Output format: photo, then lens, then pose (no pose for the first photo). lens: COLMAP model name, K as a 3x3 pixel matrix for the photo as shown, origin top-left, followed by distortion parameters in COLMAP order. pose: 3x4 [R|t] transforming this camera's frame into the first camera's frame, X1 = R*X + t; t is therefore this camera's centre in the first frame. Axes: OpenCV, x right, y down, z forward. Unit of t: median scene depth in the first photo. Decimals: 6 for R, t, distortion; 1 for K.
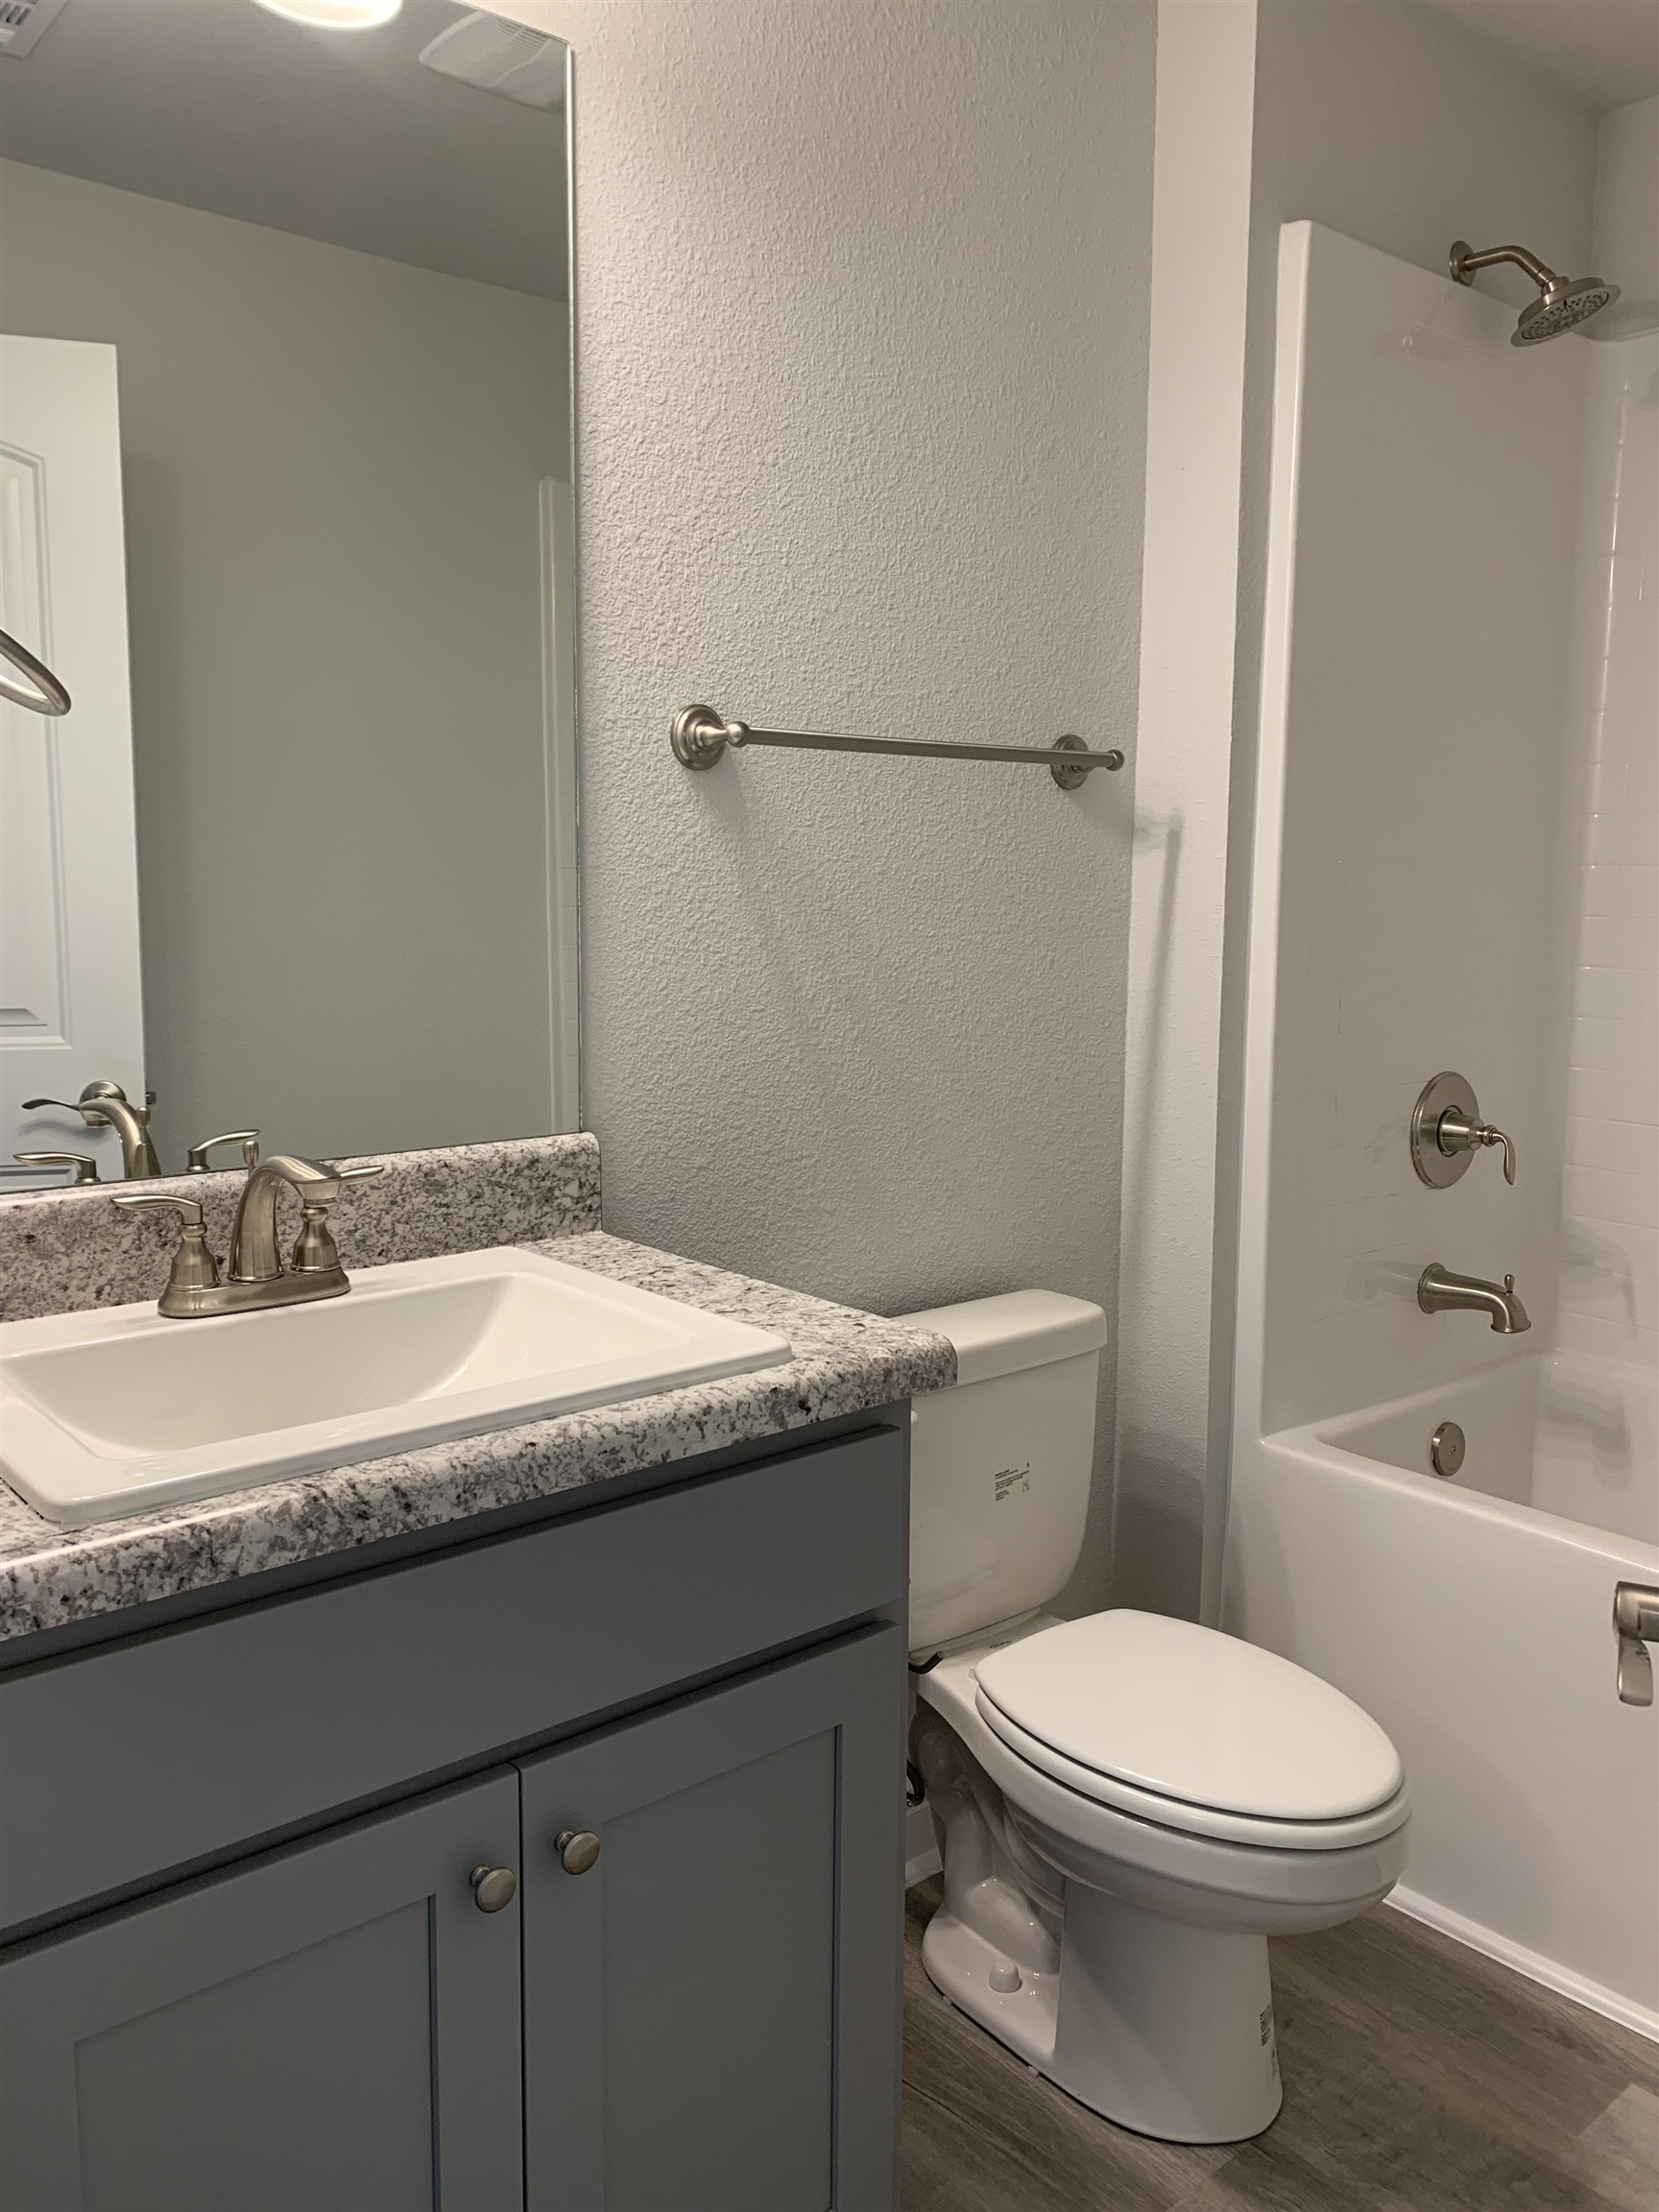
lens RADIAL K [[1678.4, 0, 829.5], [0, 1678.4, 1106.0], [0, 0, 1]] dist [-0.000339, -0.003483]
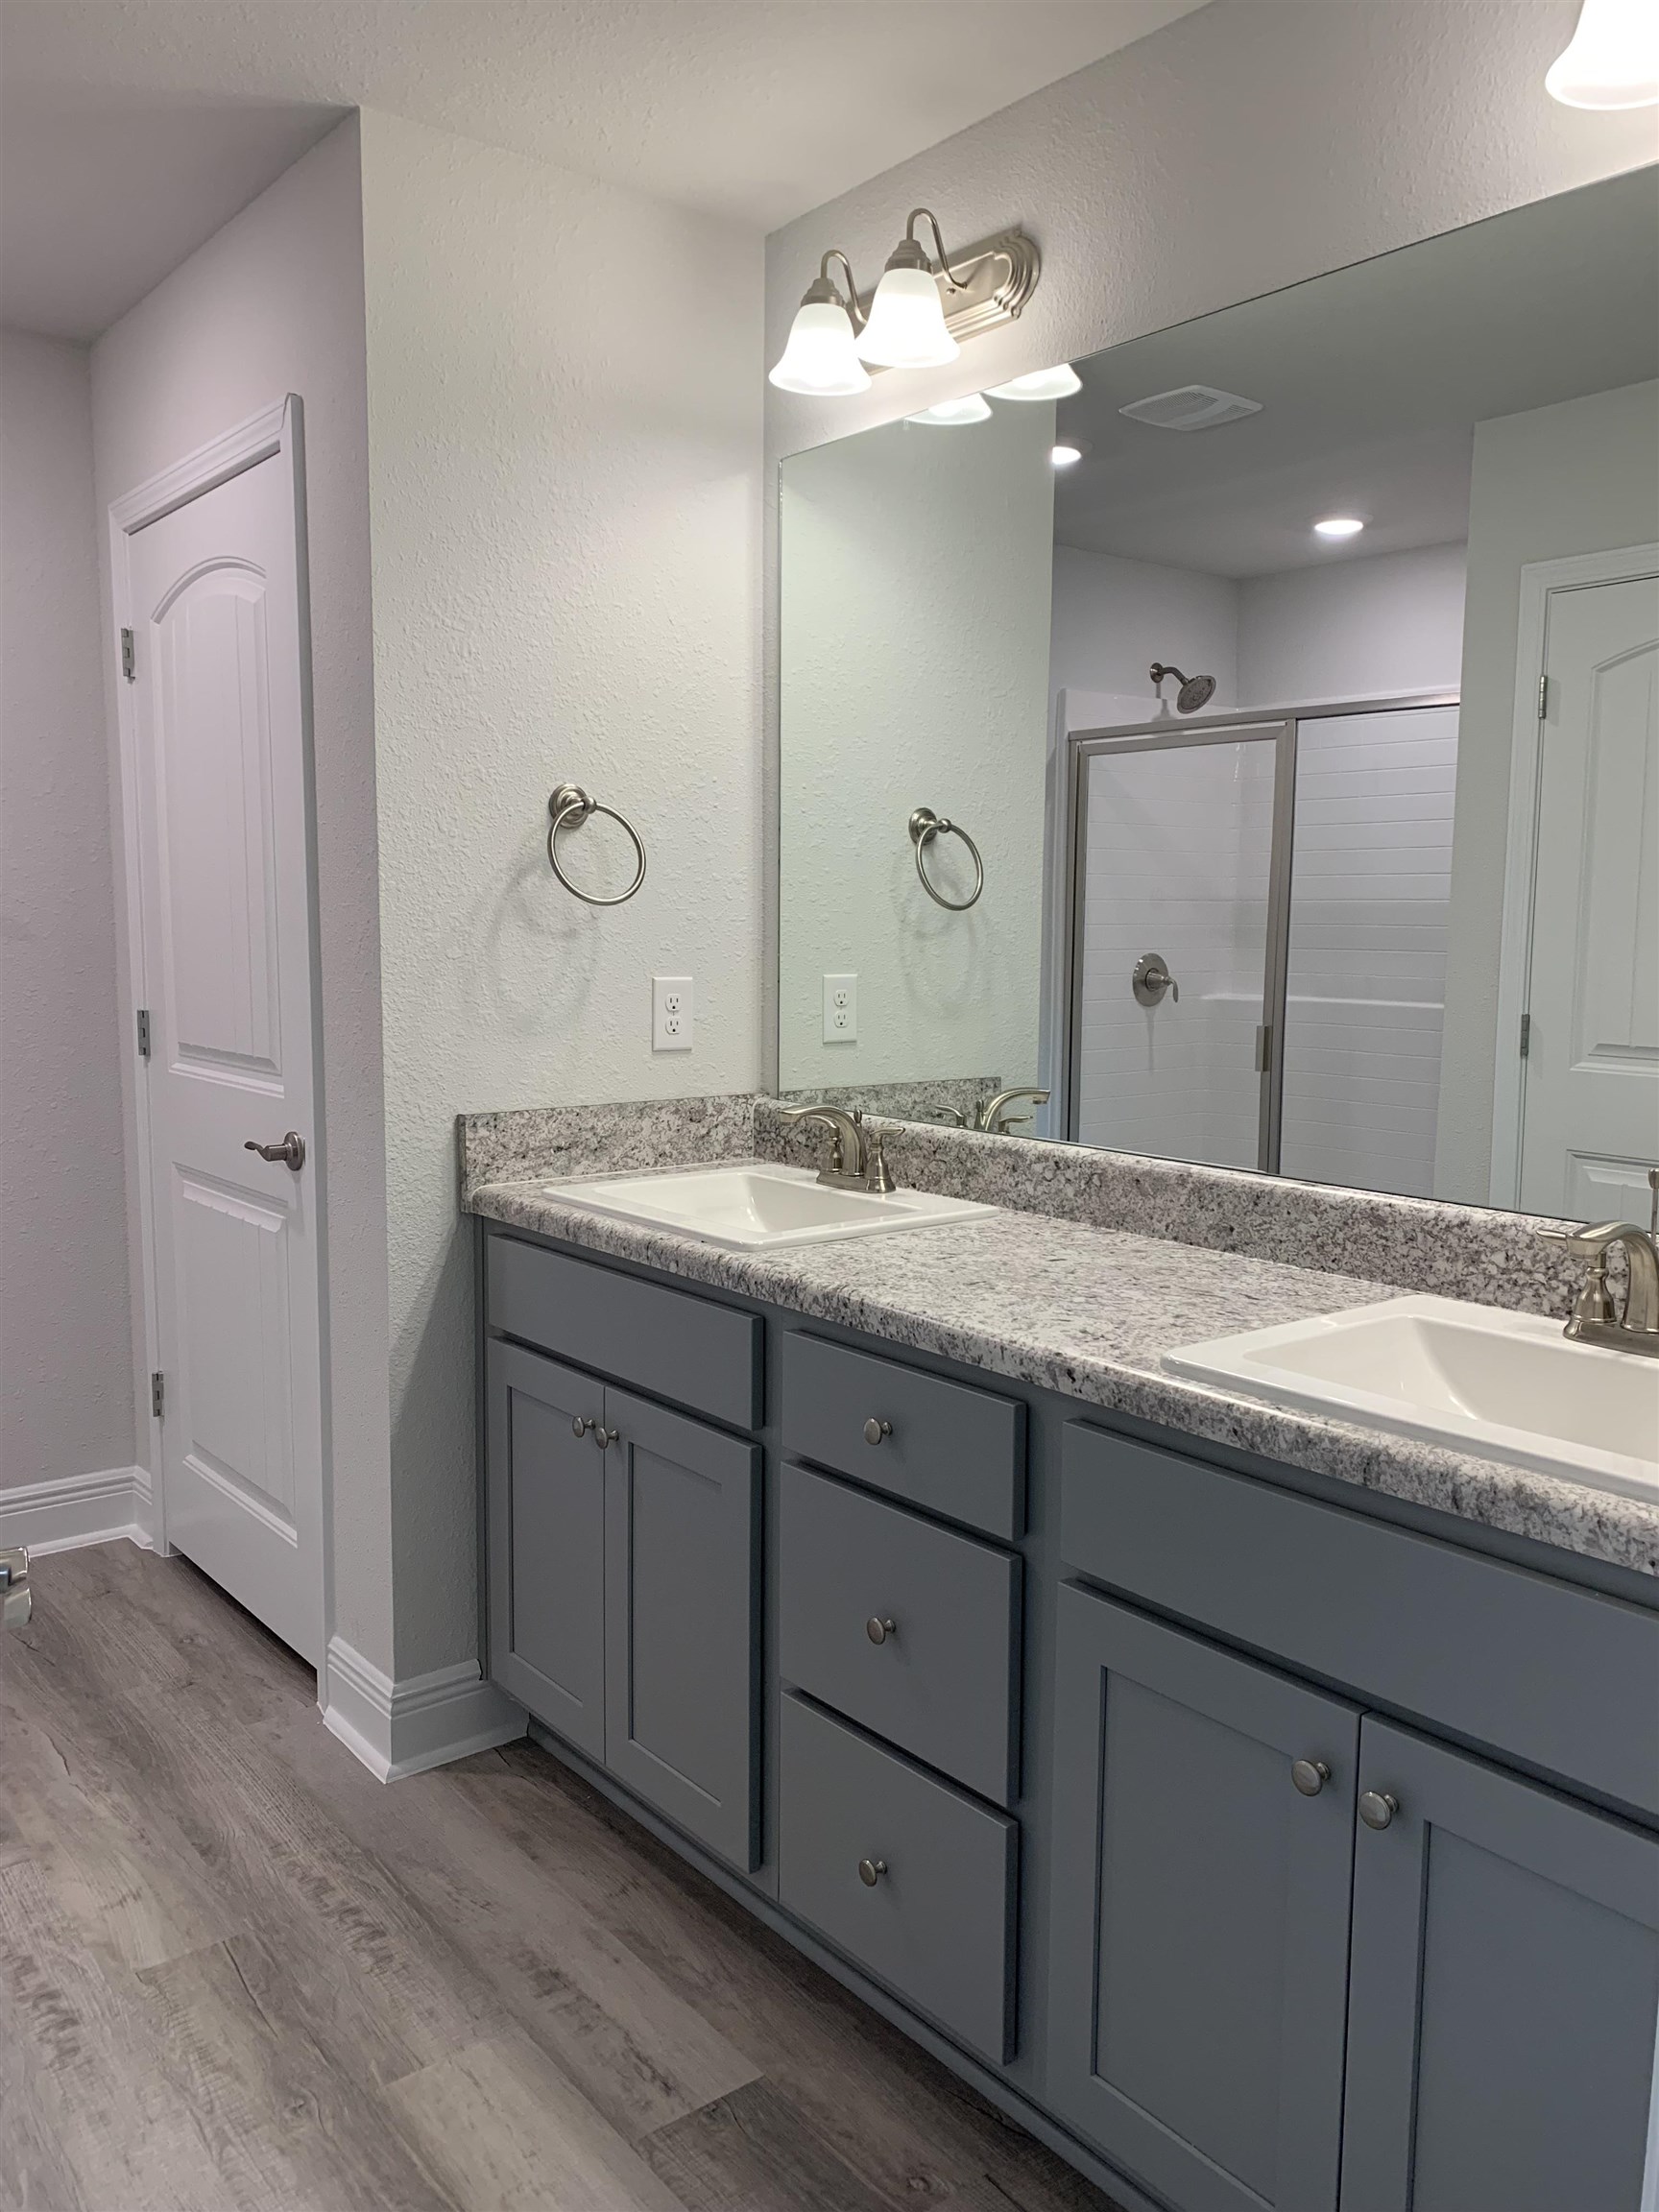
lens RADIAL K [[1678.4, 0, 829.5], [0, 1678.4, 1106.0], [0, 0, 1]] dist [-0.000339, -0.003483]
pose [[-0.046432, 0.102923, -0.993605, 0.940673], [-0.142103, 0.983881, 0.108556, -0.103901], [0.988762, 0.146235, -0.031058, 0.619419]]
